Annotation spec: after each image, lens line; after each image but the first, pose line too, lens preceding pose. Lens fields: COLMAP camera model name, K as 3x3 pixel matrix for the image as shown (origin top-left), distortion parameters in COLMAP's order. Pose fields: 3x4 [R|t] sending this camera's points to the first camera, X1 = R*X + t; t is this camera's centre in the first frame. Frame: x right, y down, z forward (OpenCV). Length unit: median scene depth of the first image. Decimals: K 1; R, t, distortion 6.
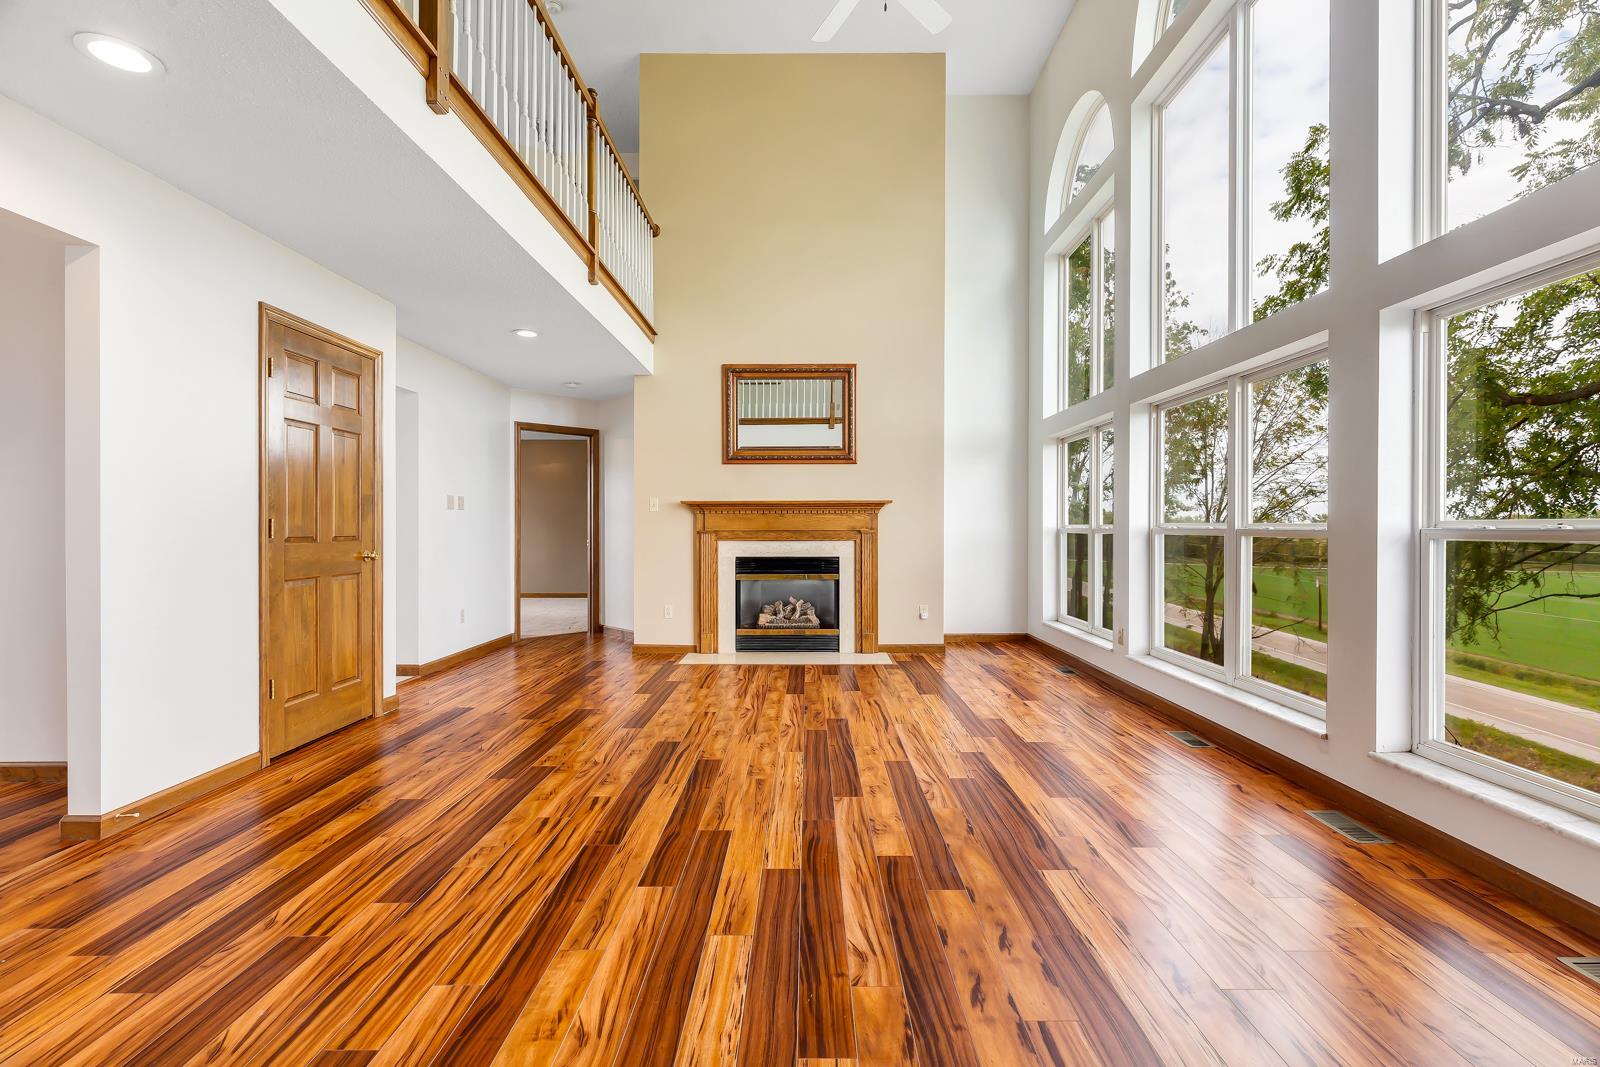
lens RADIAL K [[757.4, 0, 789.5], [0, 757.4, 528.6], [0, 0, 1]] dist [0.001586, 0.001072]
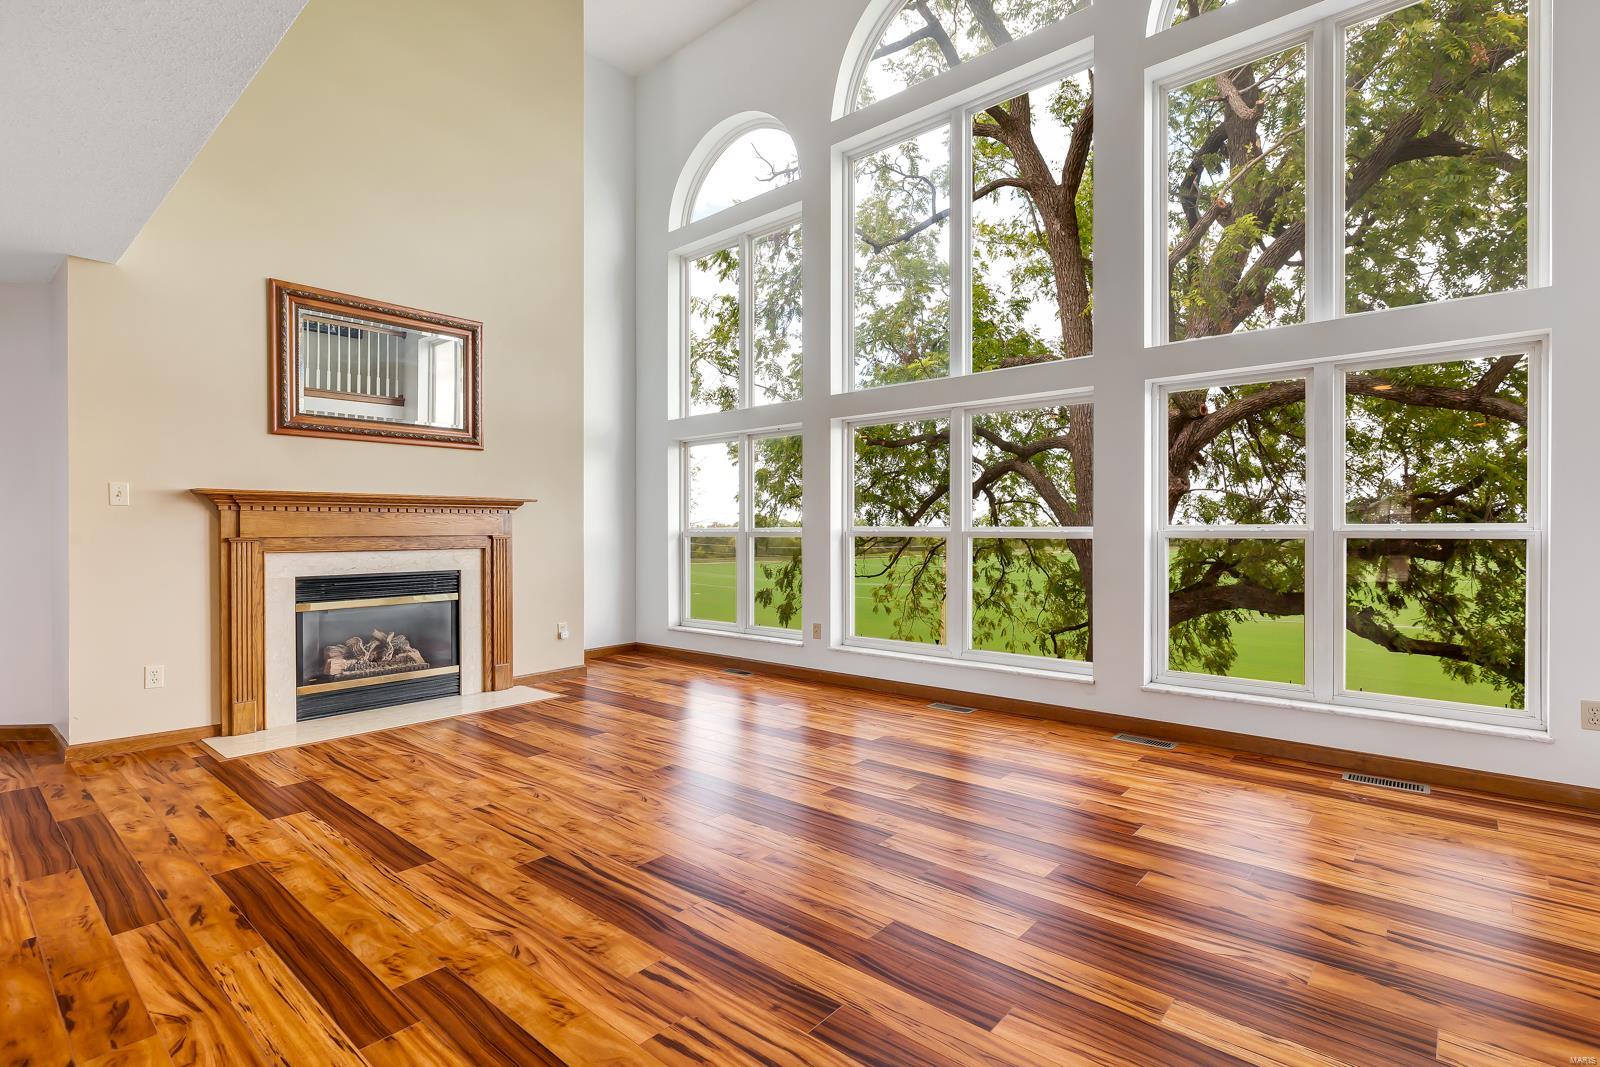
lens RADIAL K [[757.4, 0, 827.4], [0, 757.4, 525.0], [0, 0, 1]] dist [0.001586, 0.001072]
pose [[0.624998, 0.004603, 0.780613, -0.304296], [0.003735, 0.999954, -0.008886, -0.000134], [-0.780617, 0.008469, 0.624952, 0.236821]]
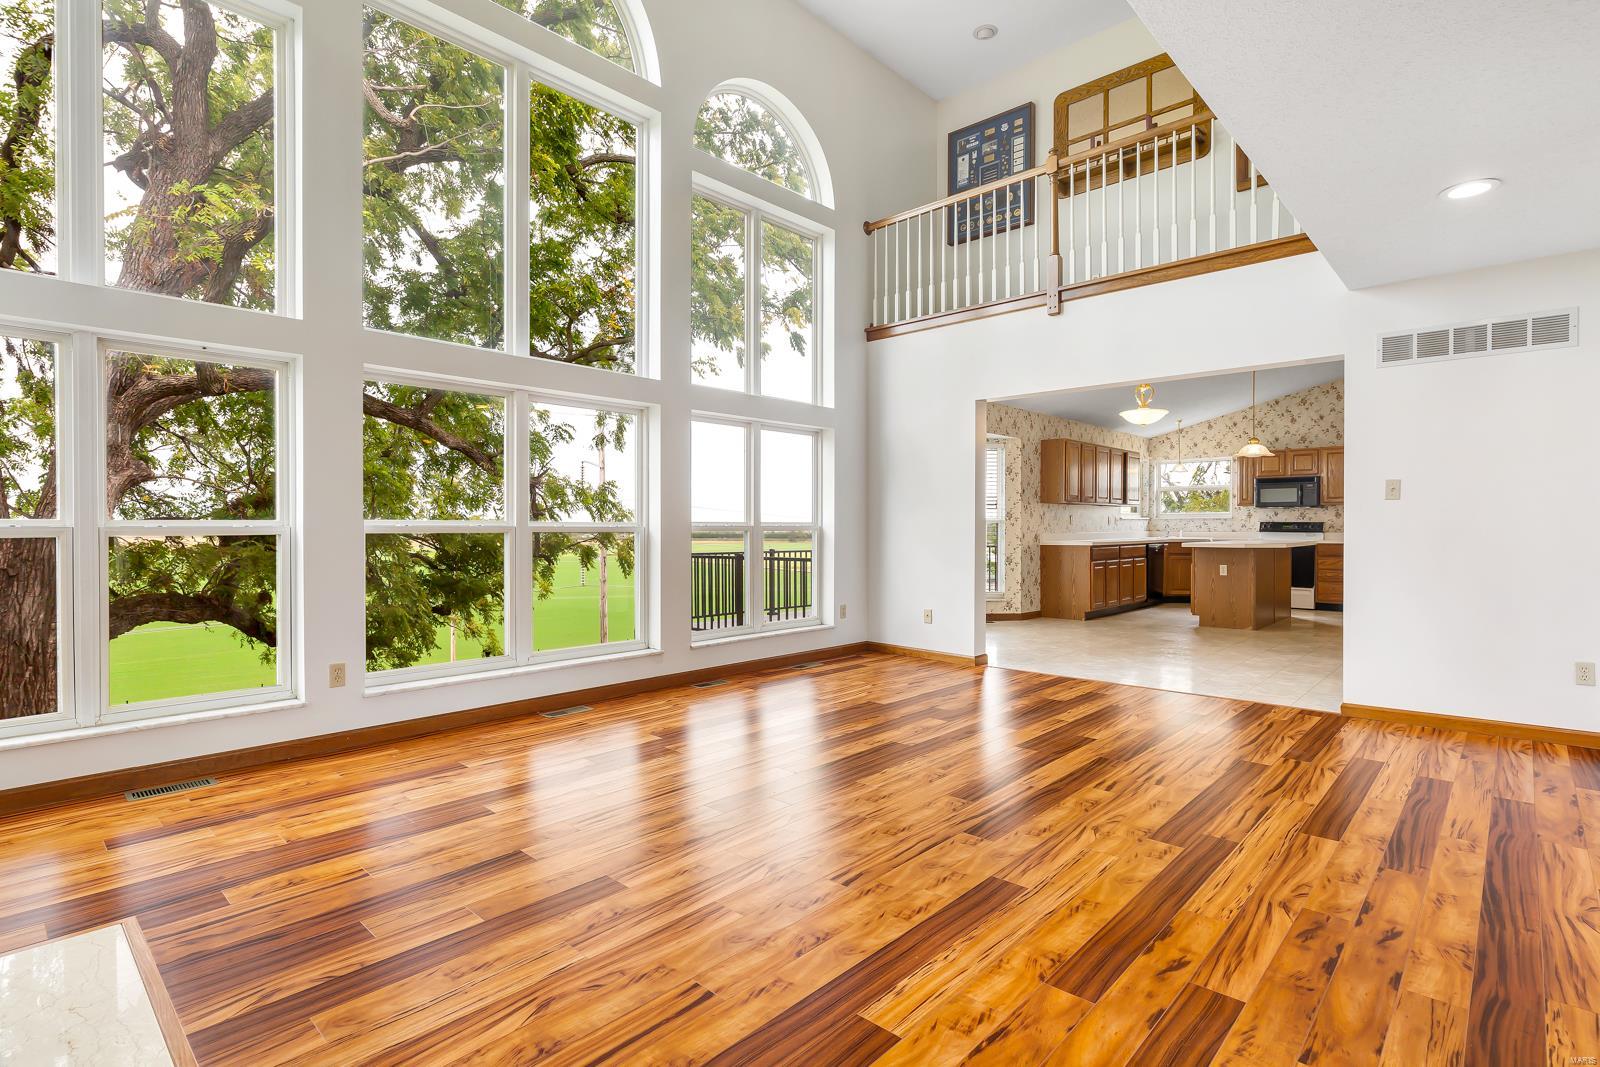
lens RADIAL K [[836.9, 0, 785.6], [0, 836.9, 535.2], [0, 0, 1]] dist [-0.007834, 0.000502]
pose [[-0.761404, -0.006151, 0.648249, -0.308160], [0.002237, 0.999924, 0.012115, -0.000604], [-0.648274, 0.010675, -0.761332, 1.009302]]
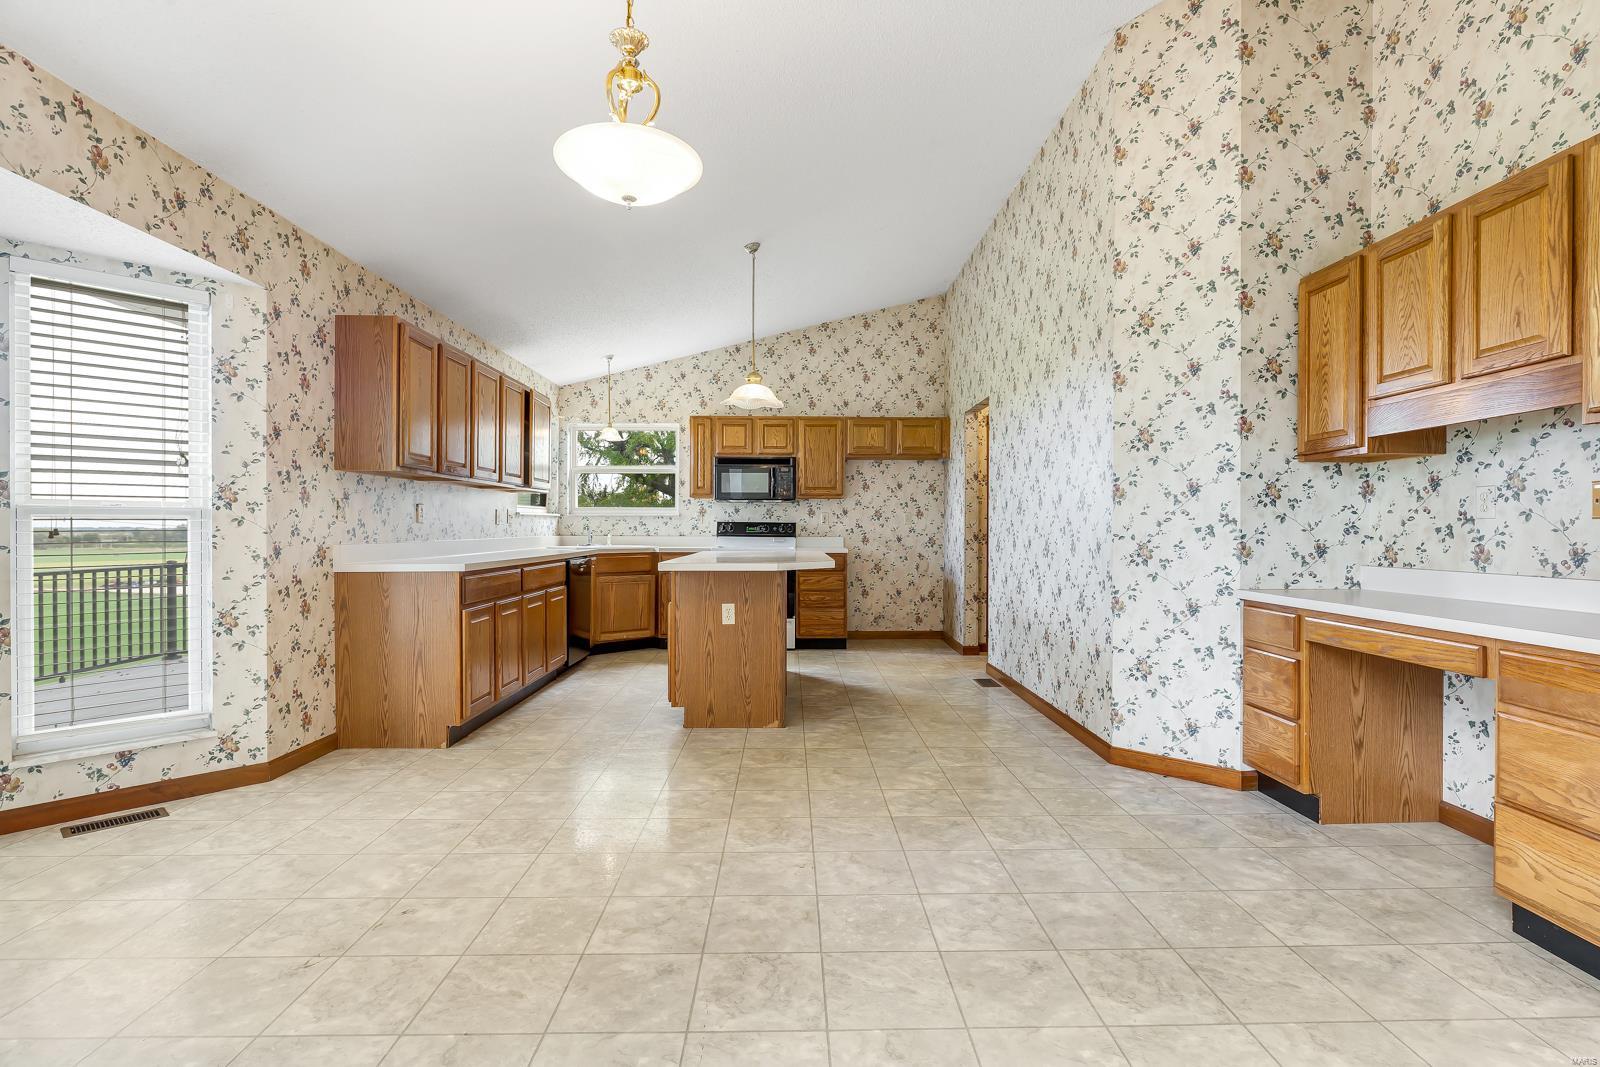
lens RADIAL K [[798.1, 0, 798.0], [0, 798.1, 536.6], [0, 0, 1]] dist [-0.007022, -0.000891]
pose [[-0.999437, -0.002304, -0.033484, -0.007137], [-0.002730, 0.999916, 0.012676, 0.001828], [0.033452, 0.012761, -0.999359, 0.175369]]
